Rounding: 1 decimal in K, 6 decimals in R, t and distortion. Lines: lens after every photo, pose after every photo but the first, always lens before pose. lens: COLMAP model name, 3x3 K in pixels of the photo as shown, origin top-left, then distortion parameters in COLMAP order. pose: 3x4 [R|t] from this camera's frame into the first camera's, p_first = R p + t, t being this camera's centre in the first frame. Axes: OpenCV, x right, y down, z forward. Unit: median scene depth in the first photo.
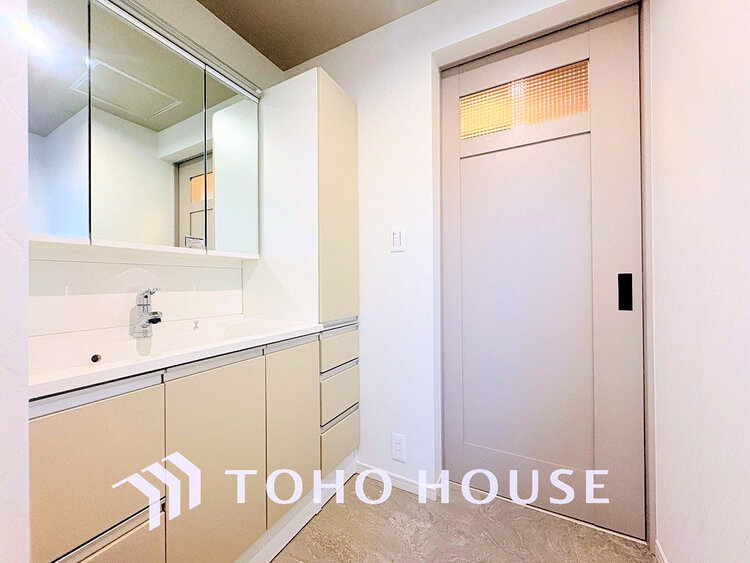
lens RADIAL K [[298.6, 0, 373.5], [0, 298.6, 280.5], [0, 0, 1]] dist [0.000692, 0.000632]
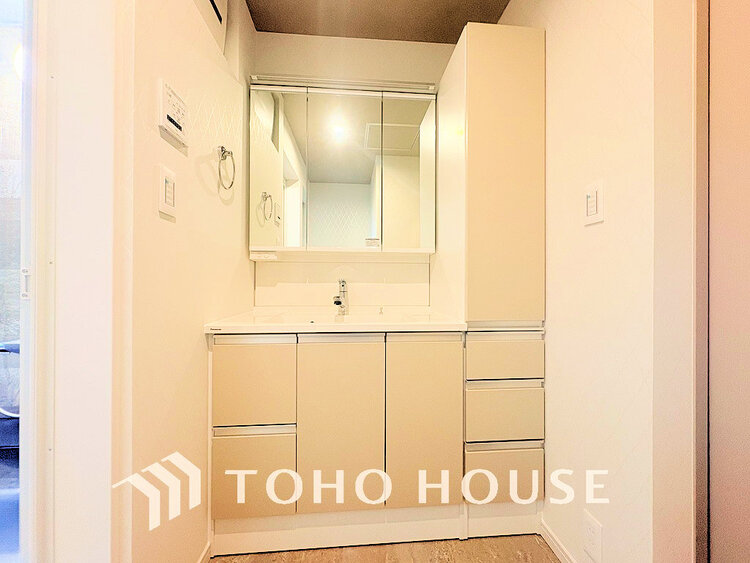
lens RADIAL K [[298.6, 0, 373.4], [0, 298.6, 282.2], [0, 0, 1]] dist [0.000692, 0.000632]
pose [[0.543217, 0.008246, -0.839552, 0.371134], [-0.001745, 0.999961, 0.008693, 0.020578], [0.839591, -0.003257, 0.543210, 0.285854]]
